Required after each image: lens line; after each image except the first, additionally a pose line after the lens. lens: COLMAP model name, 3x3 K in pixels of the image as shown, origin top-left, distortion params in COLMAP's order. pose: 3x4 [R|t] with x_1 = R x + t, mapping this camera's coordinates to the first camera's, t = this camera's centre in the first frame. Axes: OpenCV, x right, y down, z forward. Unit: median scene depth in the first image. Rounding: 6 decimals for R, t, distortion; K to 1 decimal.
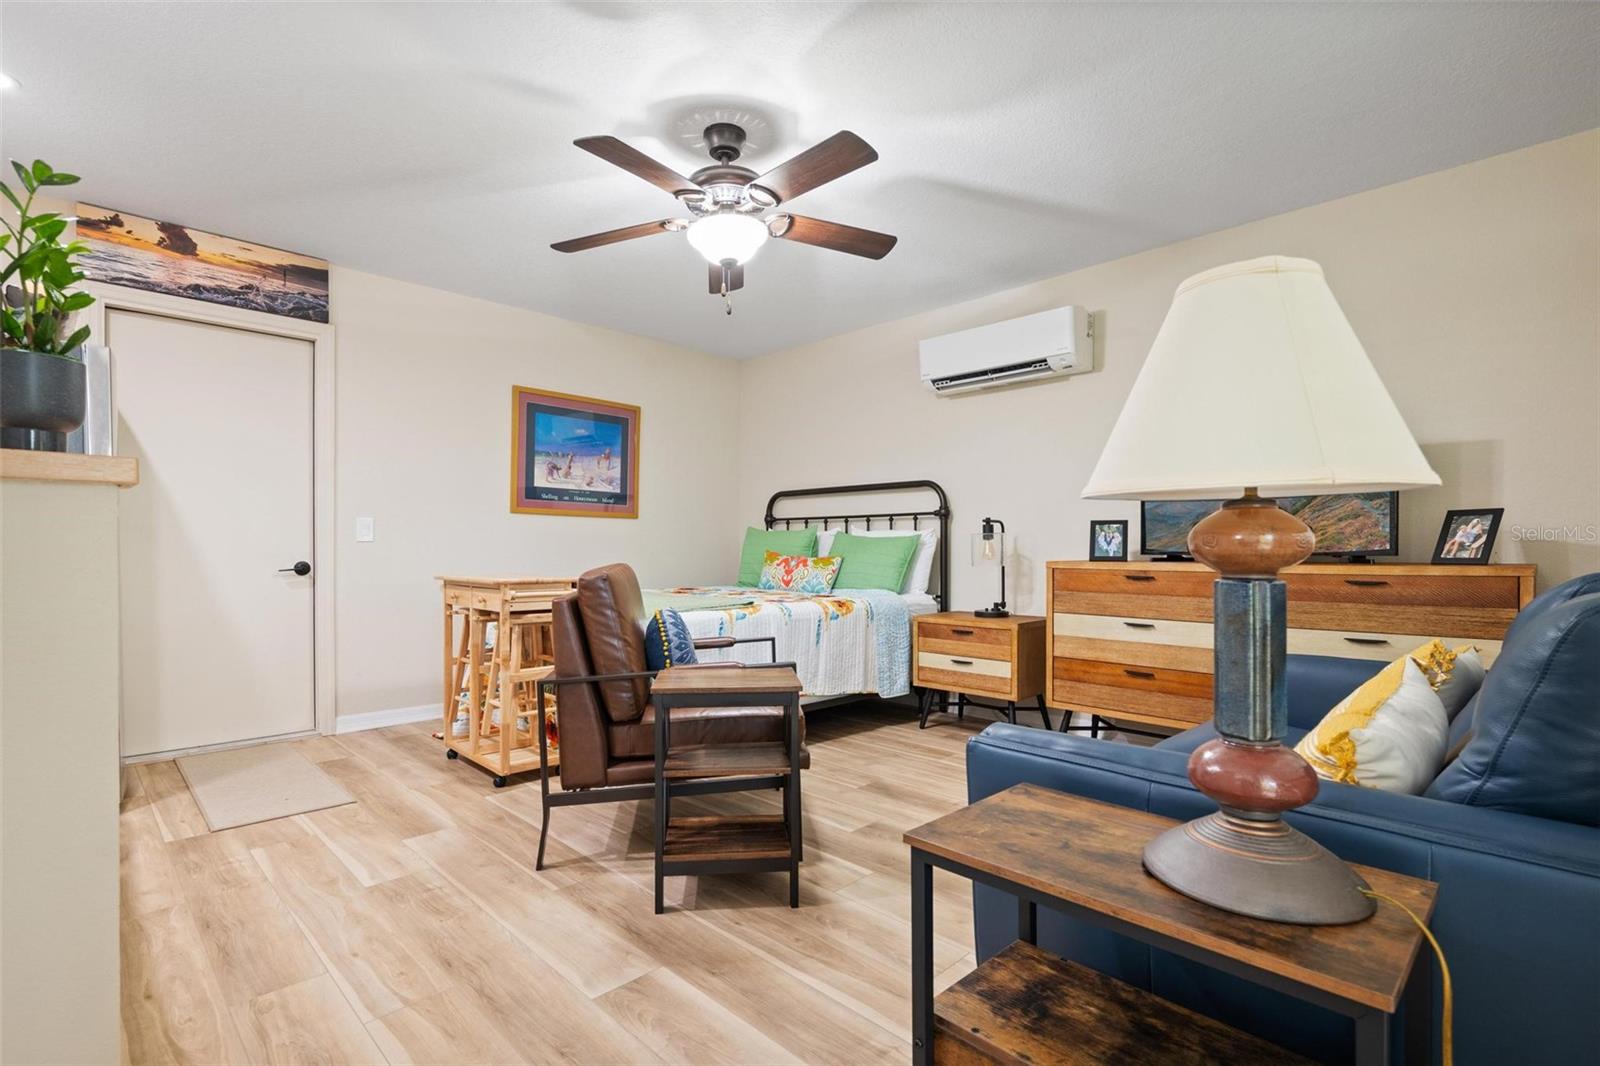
lens RADIAL K [[745.4, 0, 791.1], [0, 745.4, 560.0], [0, 0, 1]] dist [-0.001393, -0.000931]
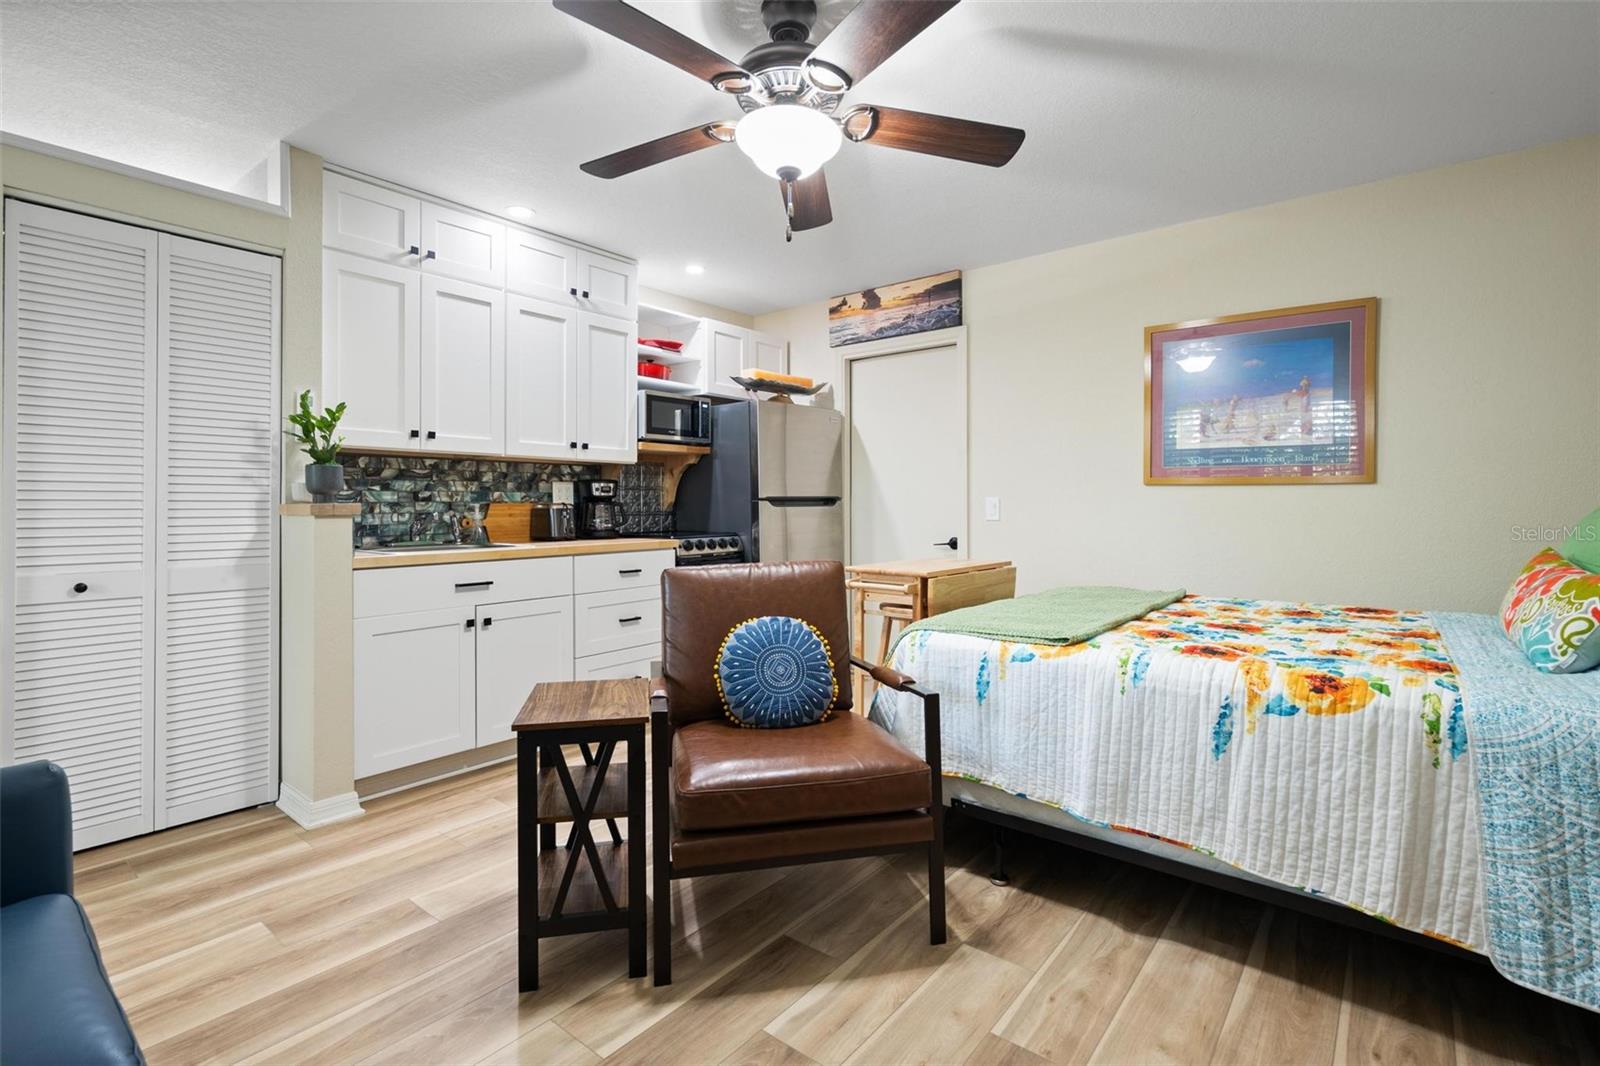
lens RADIAL K [[745.4, 0, 802.8], [0, 745.4, 505.8], [0, 0, 1]] dist [-0.001393, -0.000931]
pose [[0.110198, -0.002154, -0.993907, 0.513525], [-0.011445, 0.999929, -0.003436, -0.045106], [0.993844, 0.011754, 0.110165, 0.716963]]
